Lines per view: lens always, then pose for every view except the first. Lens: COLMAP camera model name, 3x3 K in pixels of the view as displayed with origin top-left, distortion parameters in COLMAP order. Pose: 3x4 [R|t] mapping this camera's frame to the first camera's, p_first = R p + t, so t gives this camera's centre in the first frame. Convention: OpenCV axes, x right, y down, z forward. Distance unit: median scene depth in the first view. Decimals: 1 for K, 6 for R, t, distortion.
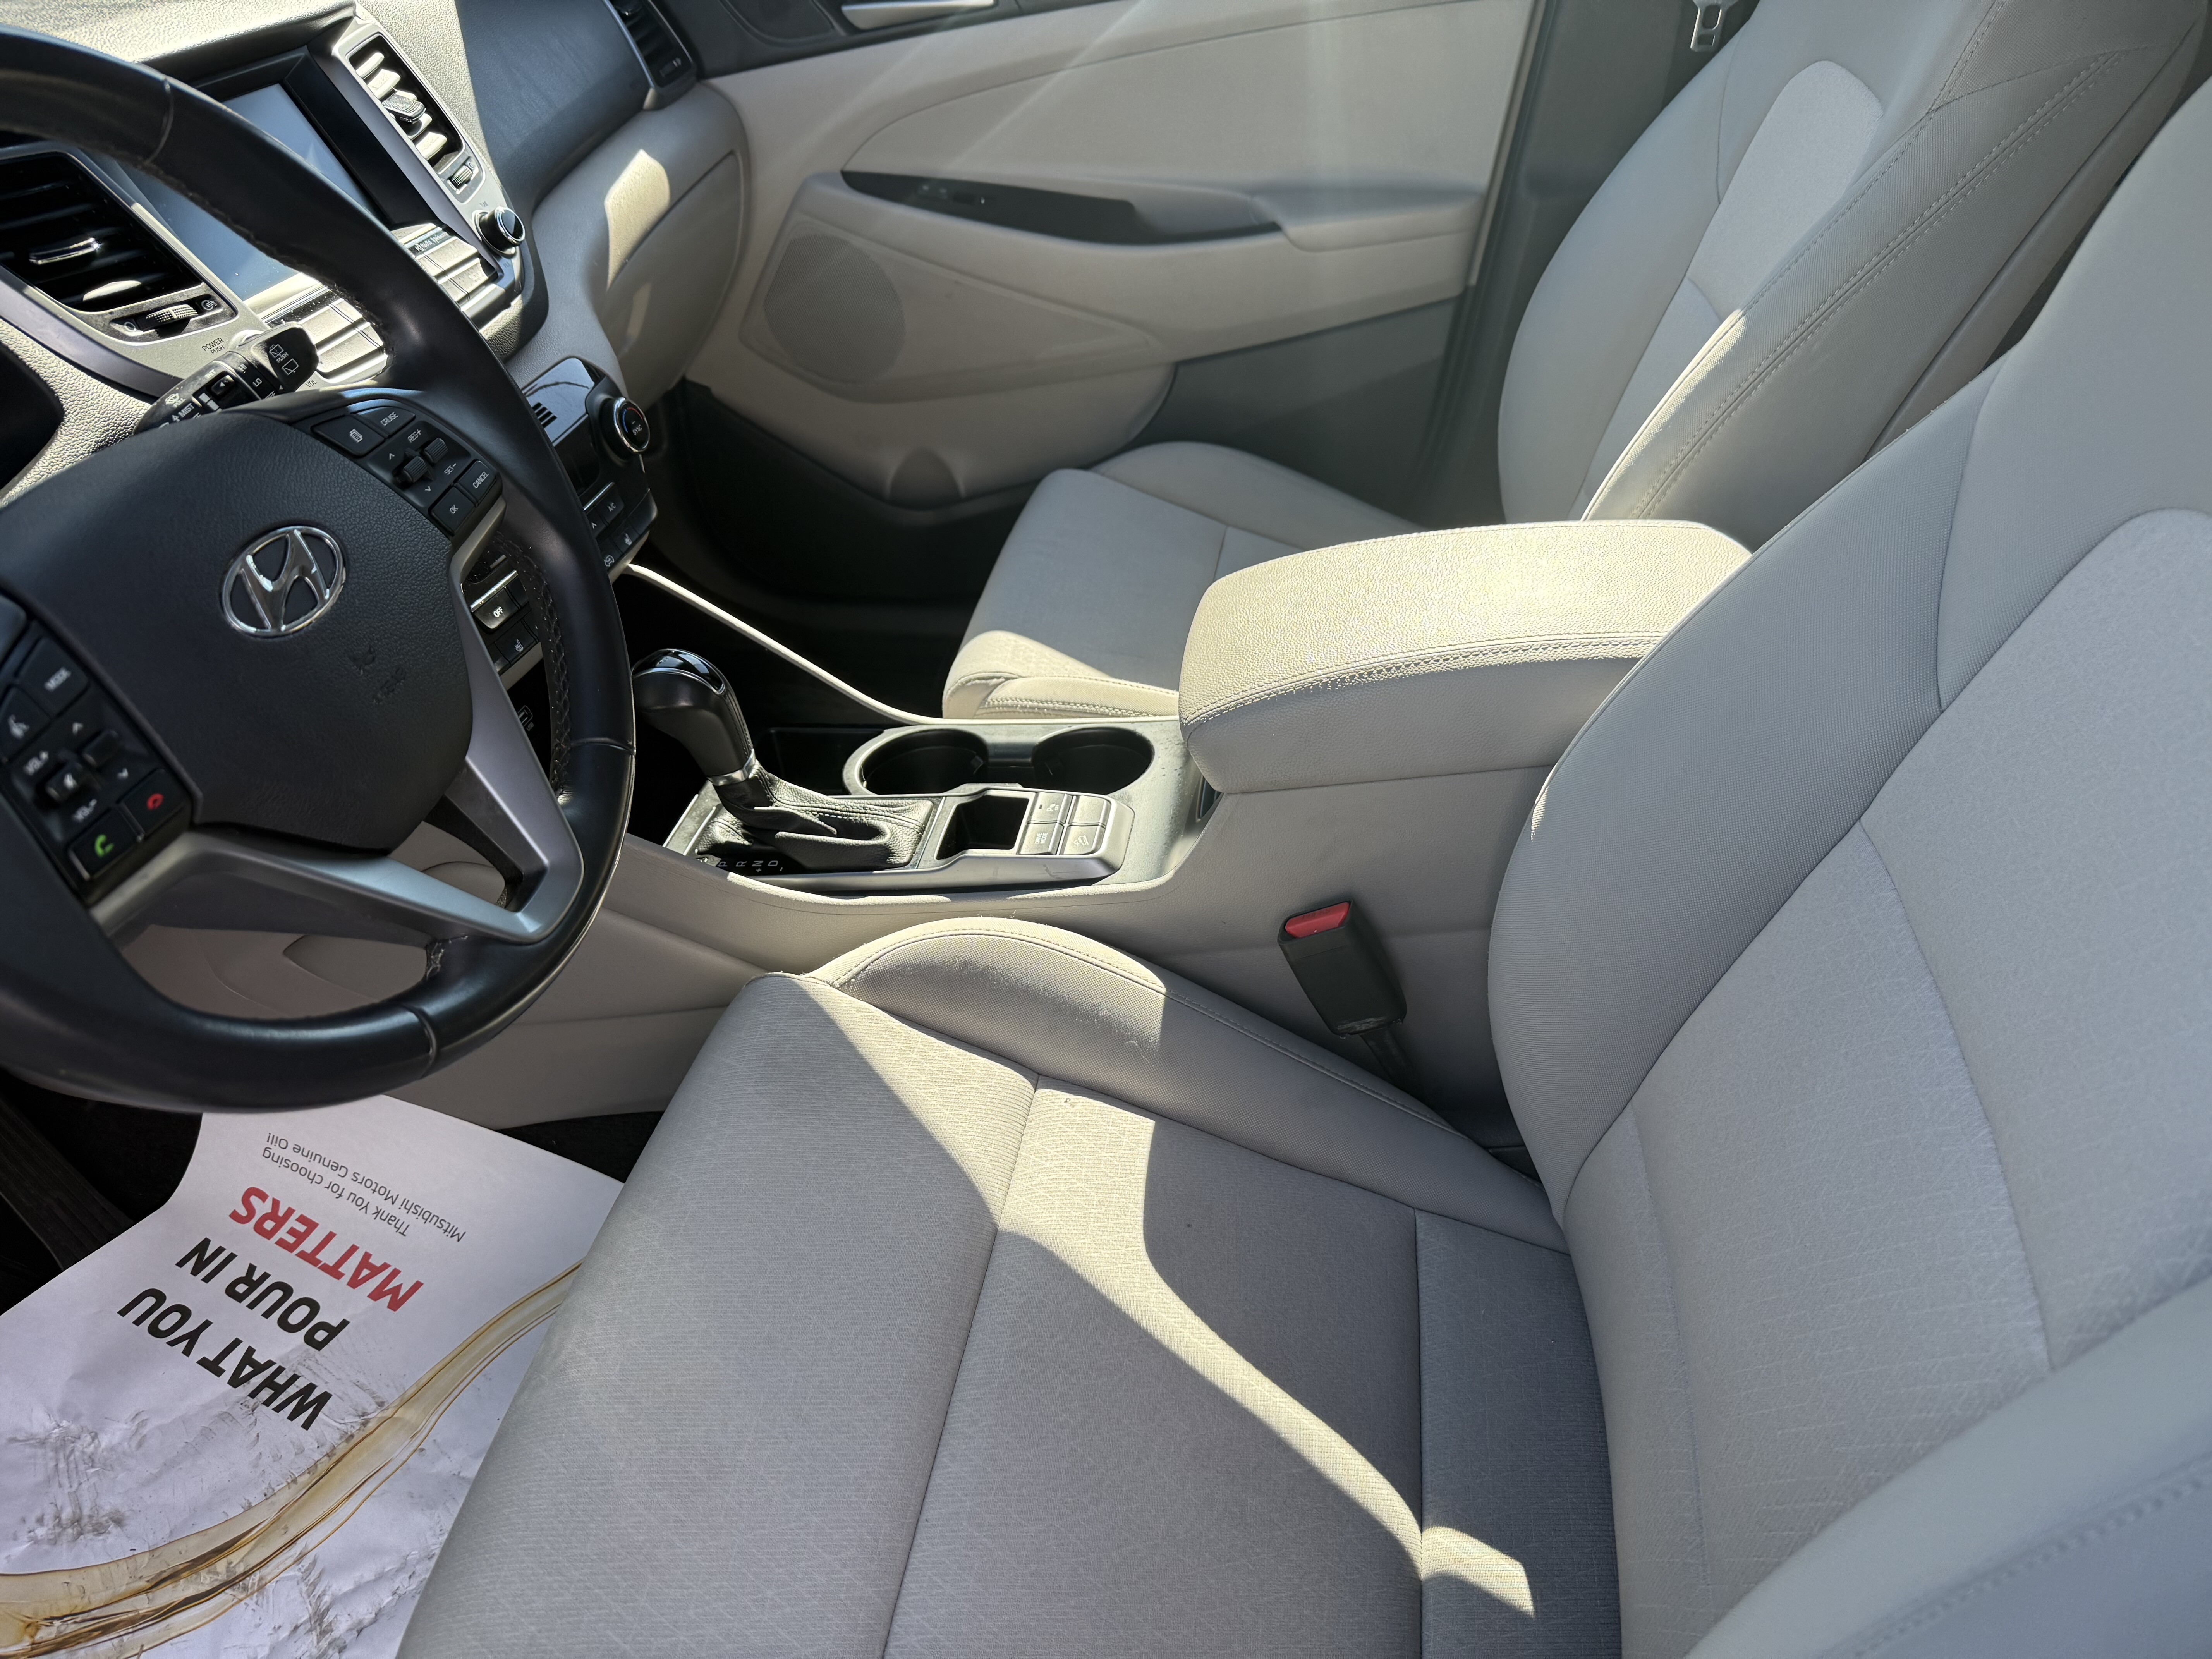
lens RADIAL K [[1468.5, 0, 1106.0], [0, 1468.5, 829.5], [0, 0, 1]] dist [-0.051278, 0.000986]
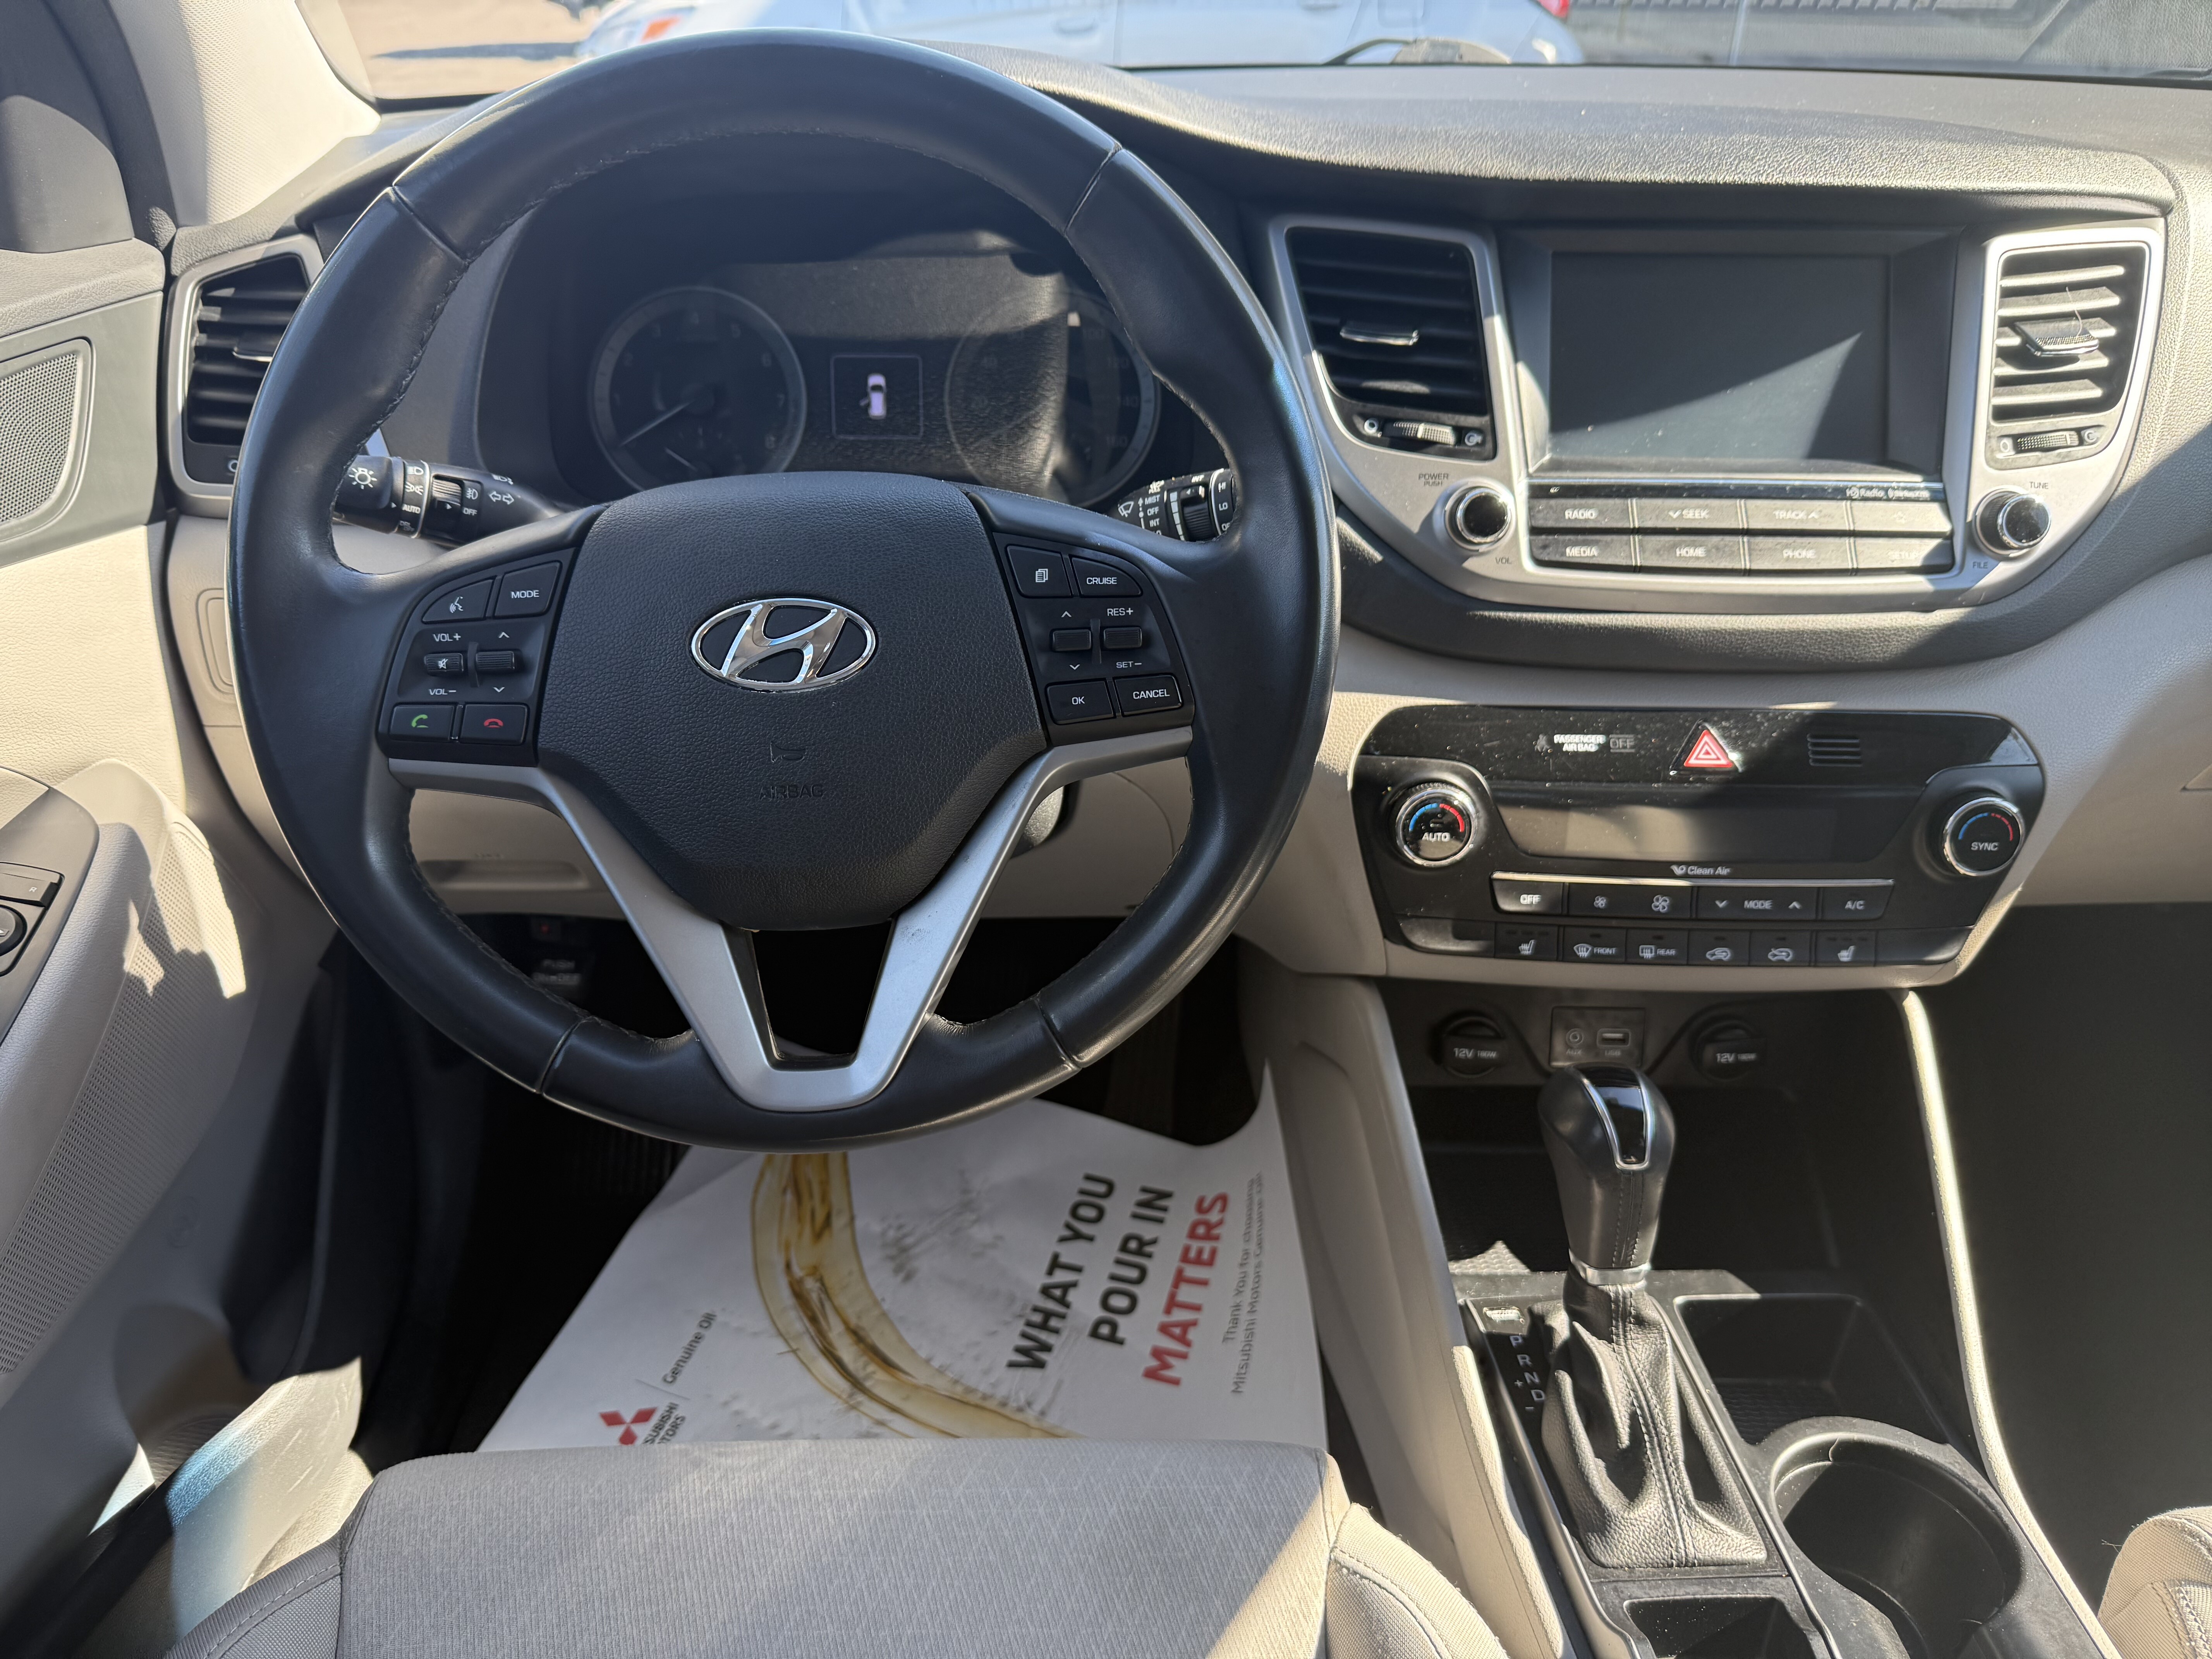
lens RADIAL K [[1538.9, 0, 1106.0], [0, 1538.9, 829.5], [0, 0, 1]] dist [0.001964, -0.035725]
pose [[0.187221, 0.511616, -0.838569, 0.186000], [-0.603292, 0.733587, 0.312874, -0.249222], [0.775234, 0.447325, 0.445996, 0.355400]]
